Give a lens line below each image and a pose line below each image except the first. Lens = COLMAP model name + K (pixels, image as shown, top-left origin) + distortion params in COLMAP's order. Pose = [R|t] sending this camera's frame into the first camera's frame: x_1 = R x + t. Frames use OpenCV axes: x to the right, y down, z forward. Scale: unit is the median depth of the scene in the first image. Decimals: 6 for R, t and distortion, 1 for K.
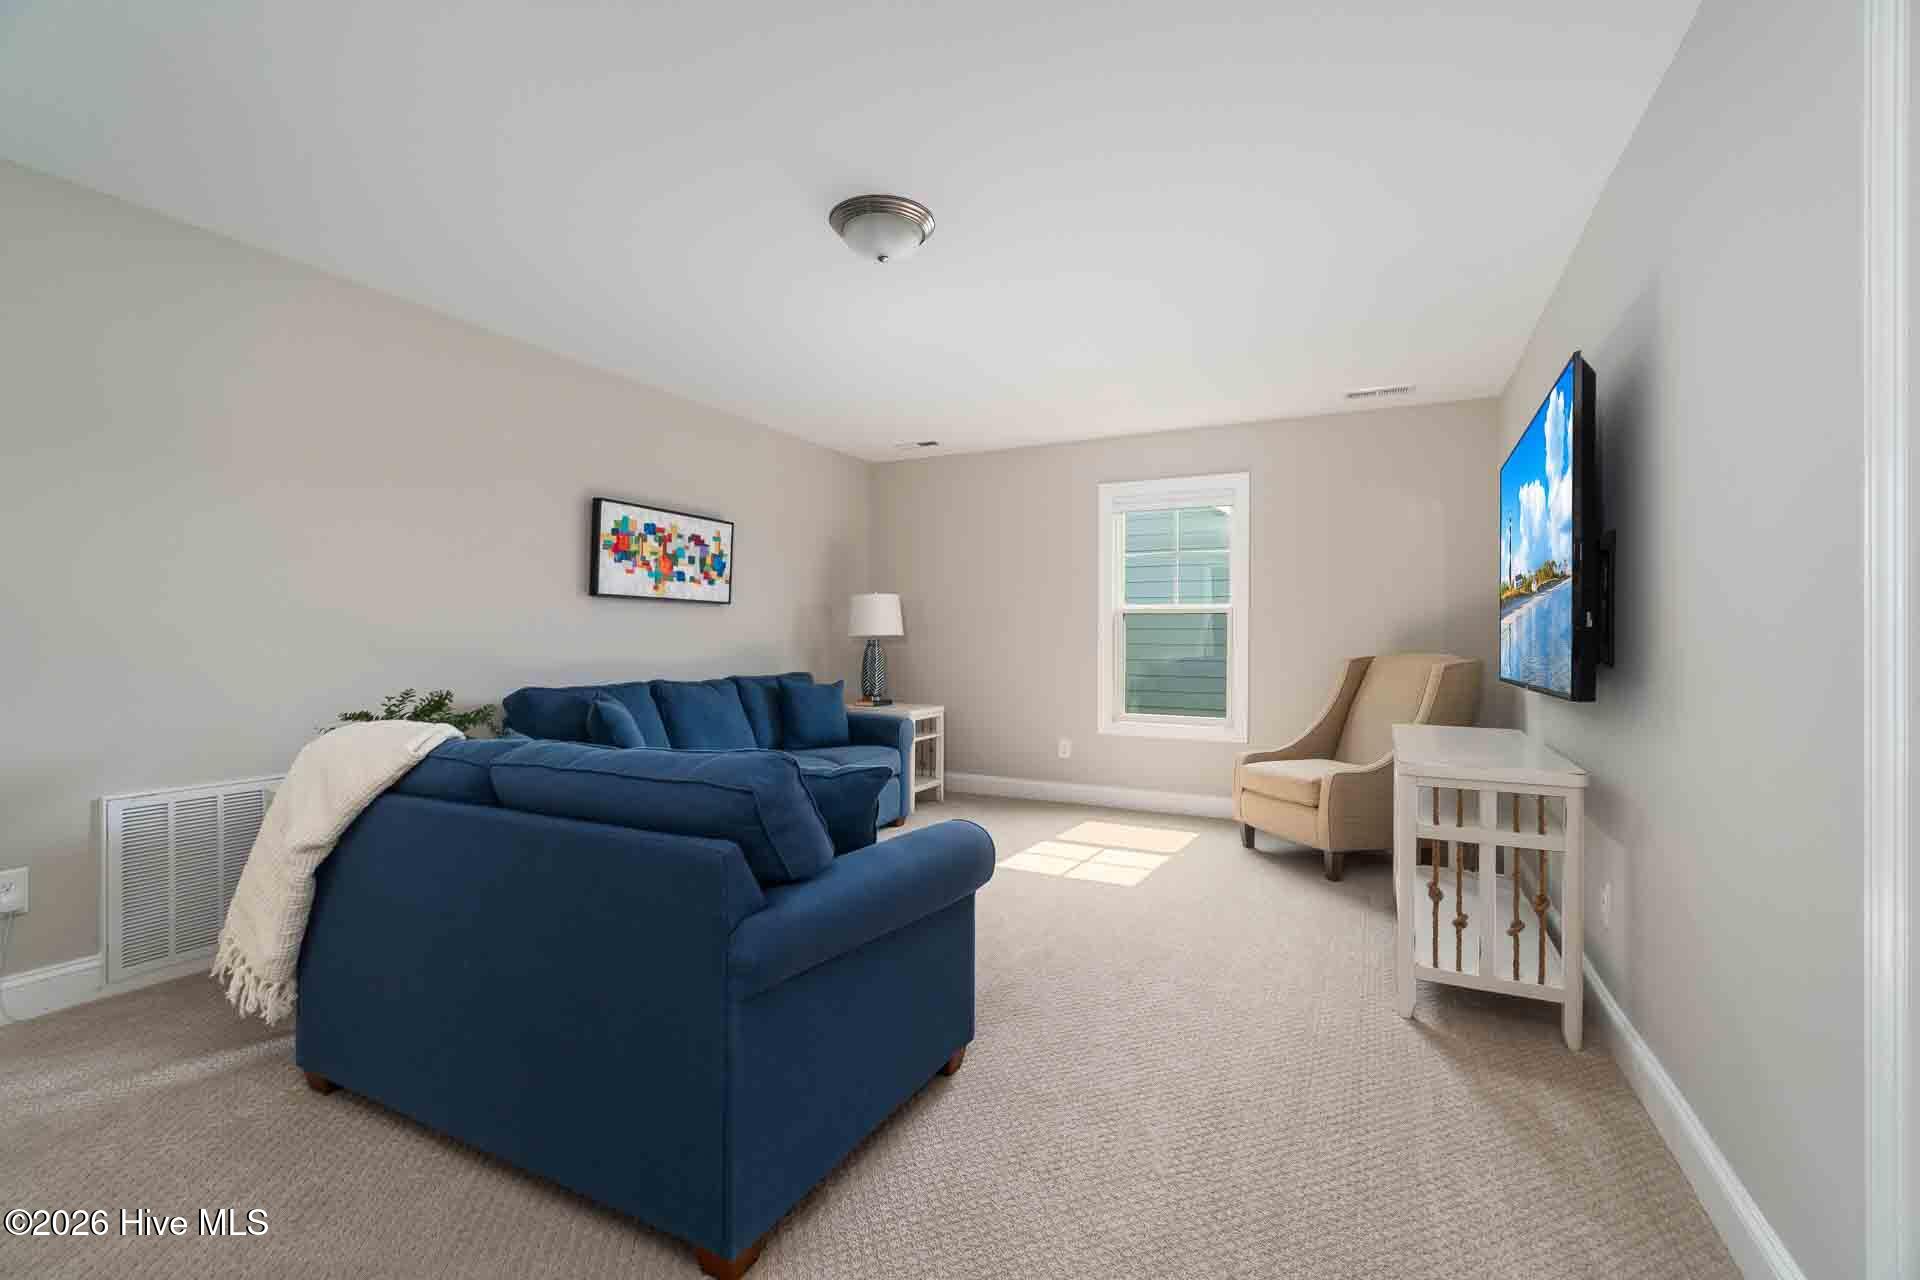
lens RADIAL K [[829.3, 0, 960.5], [0, 829.3, 646.7], [0, 0, 1]] dist [-0.003755, 0.000404]
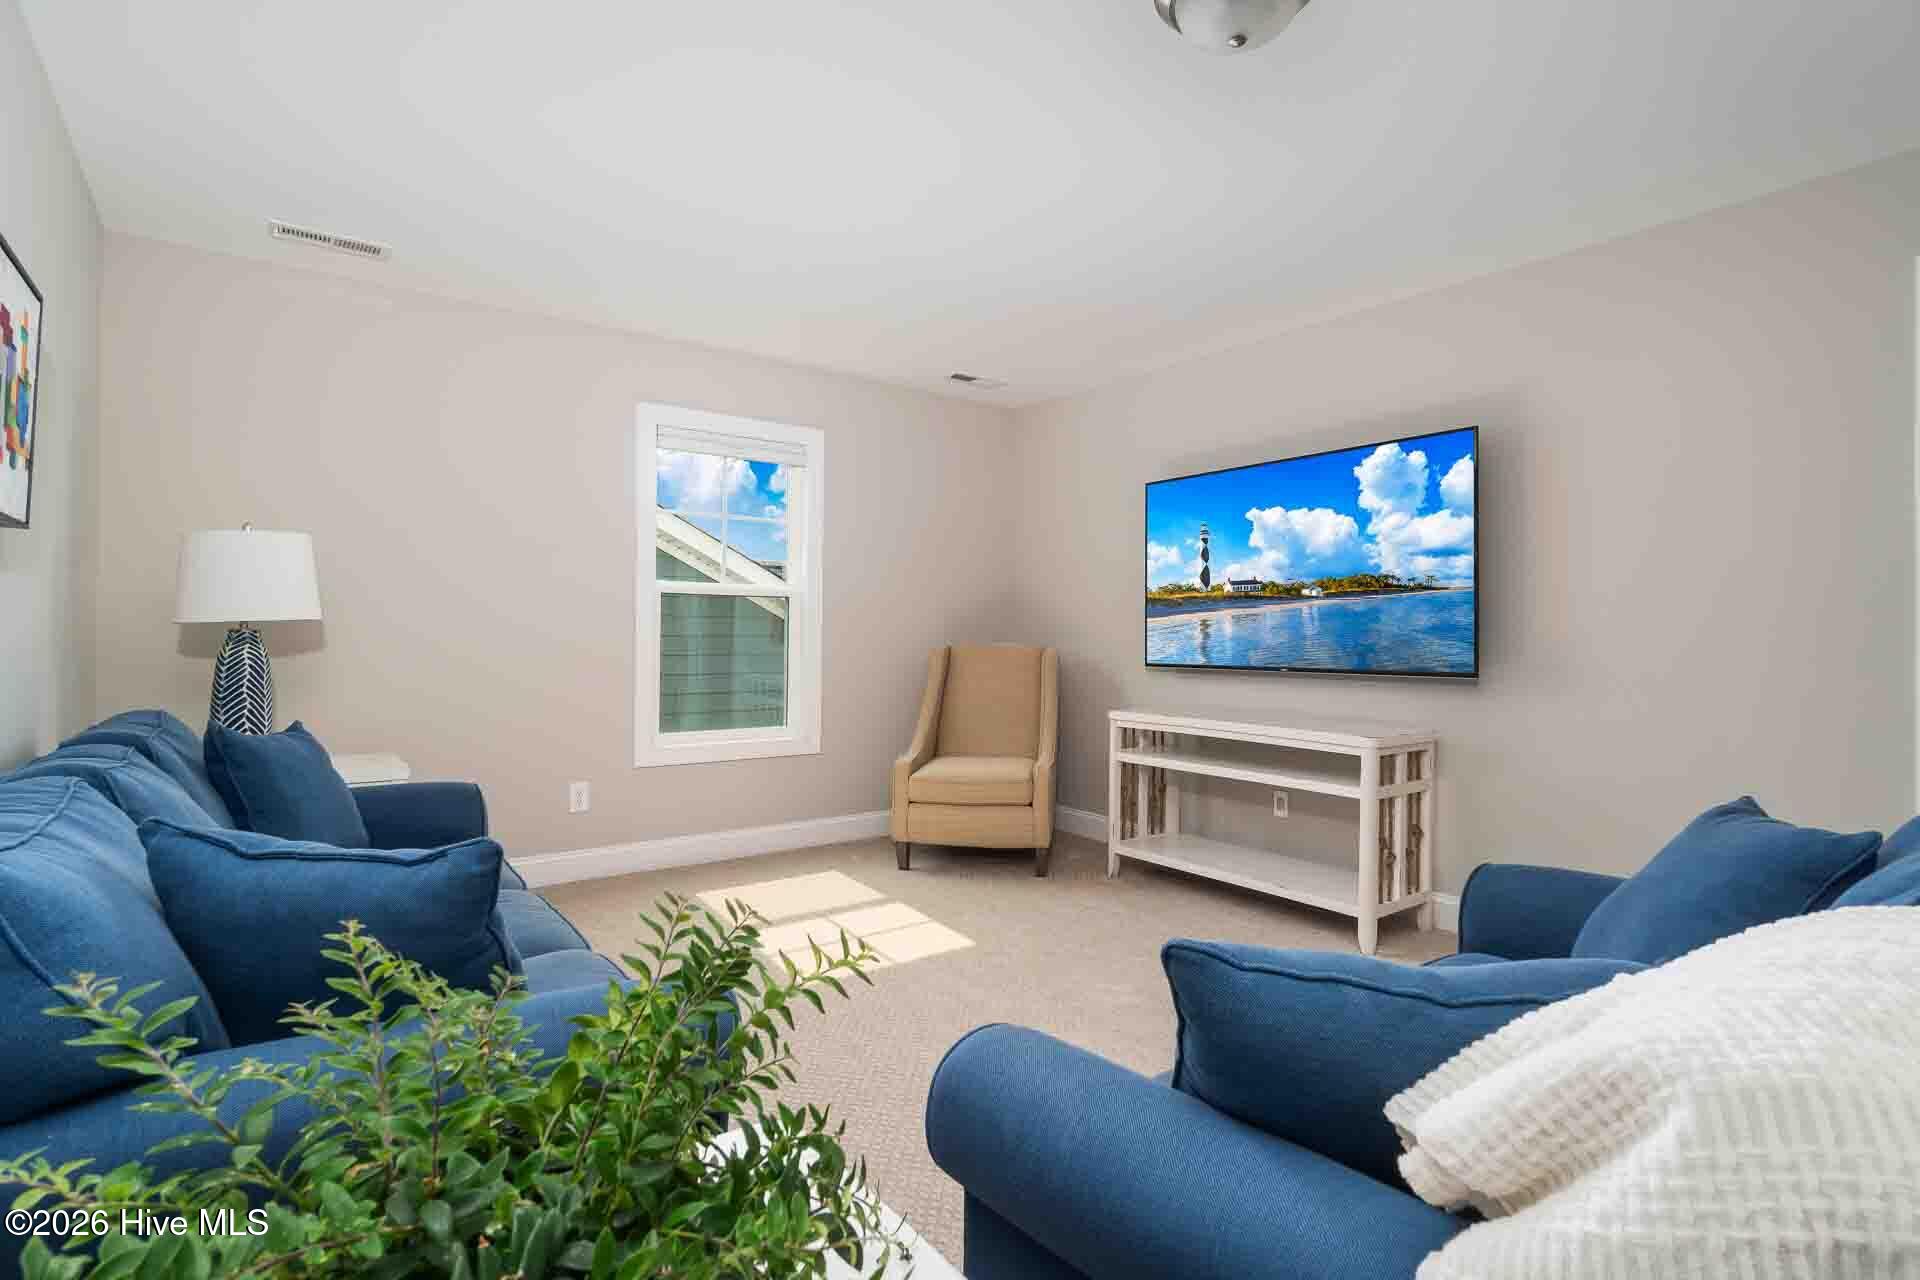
lens RADIAL K [[926.6, 0, 965.6], [0, 926.6, 628.0], [0, 0, 1]] dist [-0.002303, -0.000487]
pose [[0.444358, 0.001020, 0.895849, -0.418836], [0.003977, 0.999987, -0.003112, -0.005828], [-0.895841, 0.004945, 0.444348, 0.440057]]
